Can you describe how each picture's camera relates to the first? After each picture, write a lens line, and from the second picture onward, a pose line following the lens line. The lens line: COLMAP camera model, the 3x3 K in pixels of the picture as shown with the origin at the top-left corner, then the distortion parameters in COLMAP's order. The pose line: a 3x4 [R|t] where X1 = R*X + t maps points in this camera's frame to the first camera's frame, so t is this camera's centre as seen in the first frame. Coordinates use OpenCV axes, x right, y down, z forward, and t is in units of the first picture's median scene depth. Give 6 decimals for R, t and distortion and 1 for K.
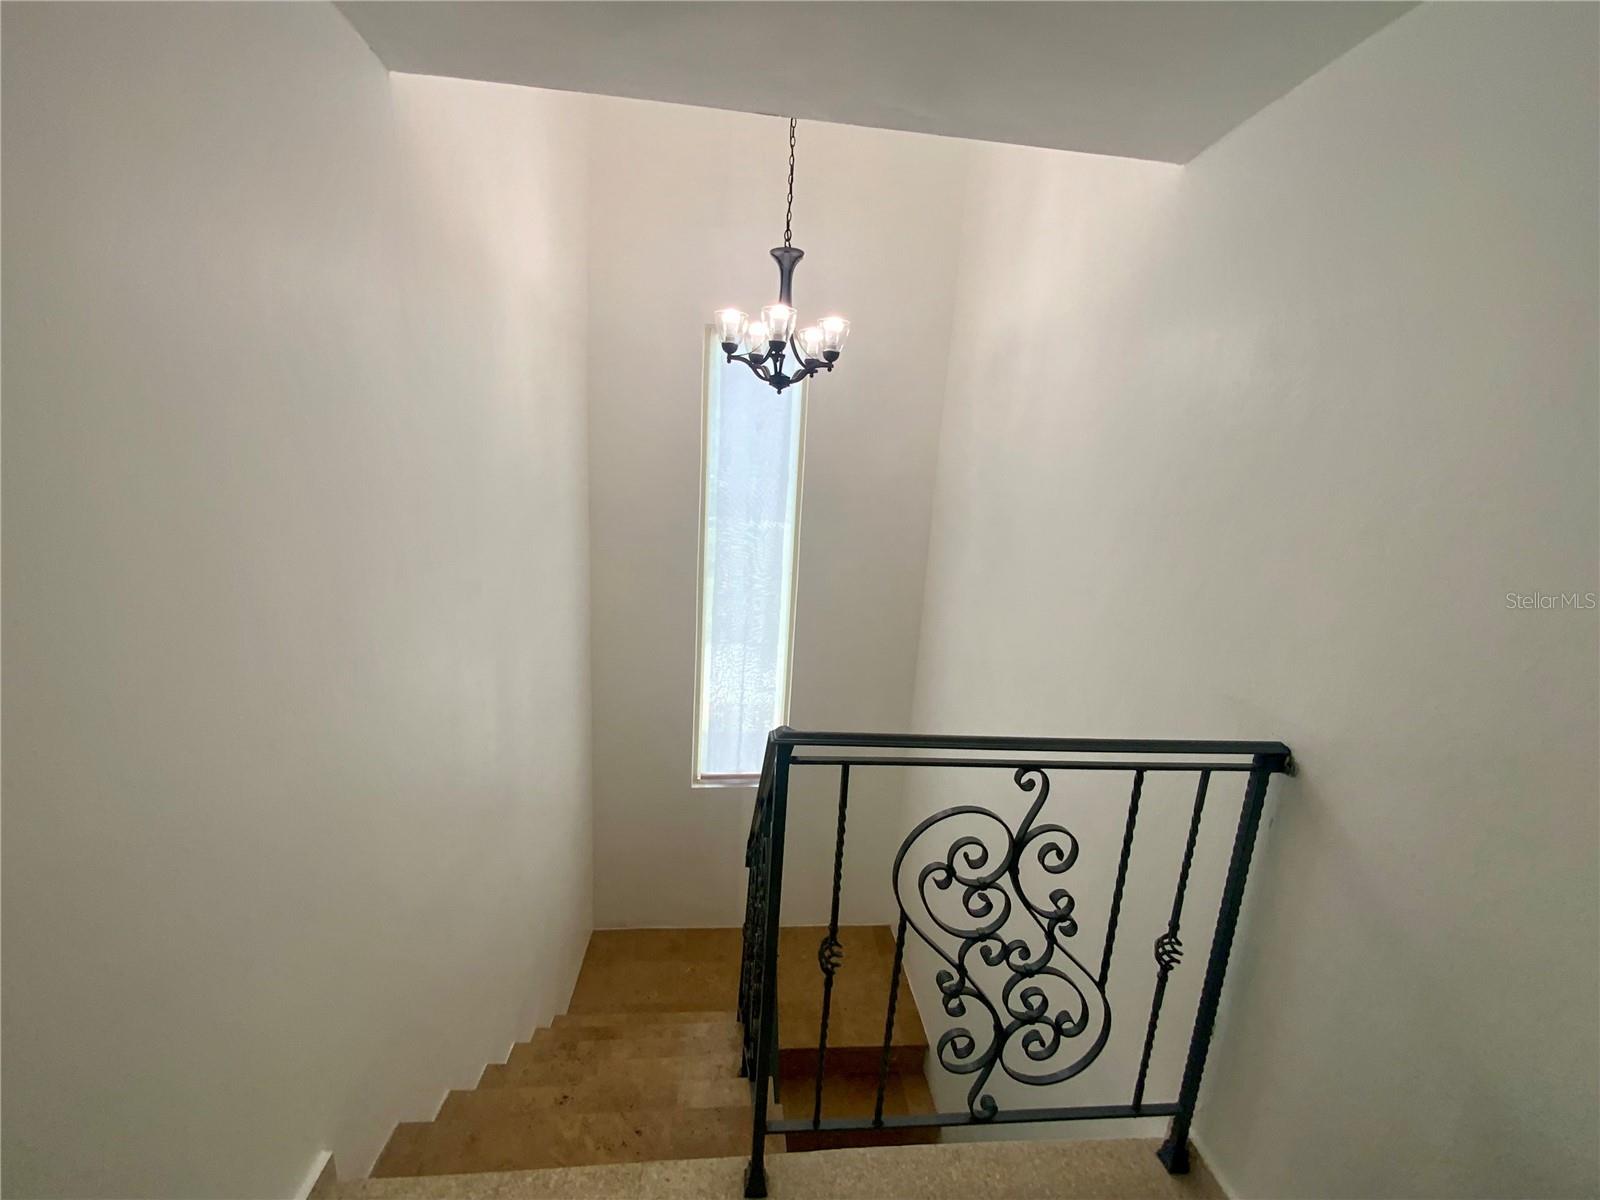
lens RADIAL K [[644.8, 0, 800.0], [0, 644.8, 600.0], [0, 0, 1]] dist [0.017995, -0.000022]
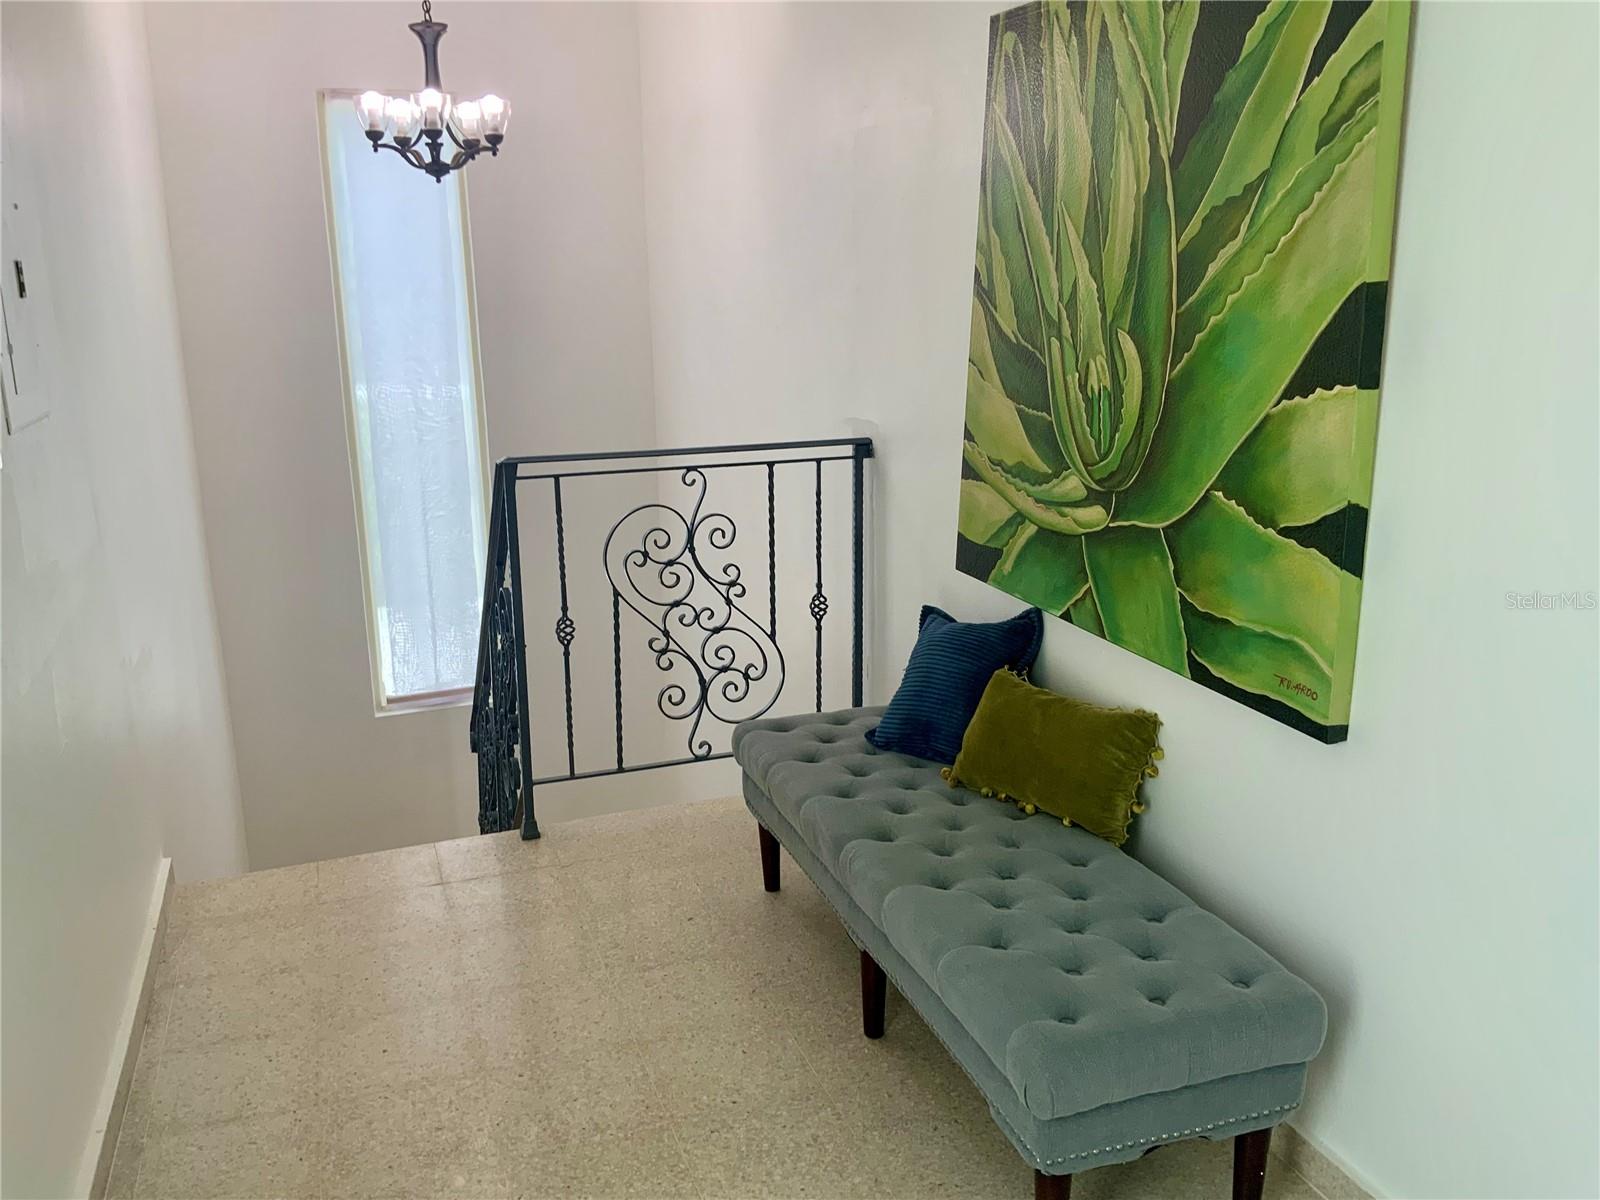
lens RADIAL K [[1365.8, 0, 800.0], [0, 1365.8, 600.0], [0, 0, 1]] dist [0.003467, -0.001991]
pose [[0.963627, -0.135646, 0.230268, -0.118564], [0.125274, 0.990357, 0.059152, 0.354961], [-0.236071, -0.028154, 0.971328, -1.725116]]
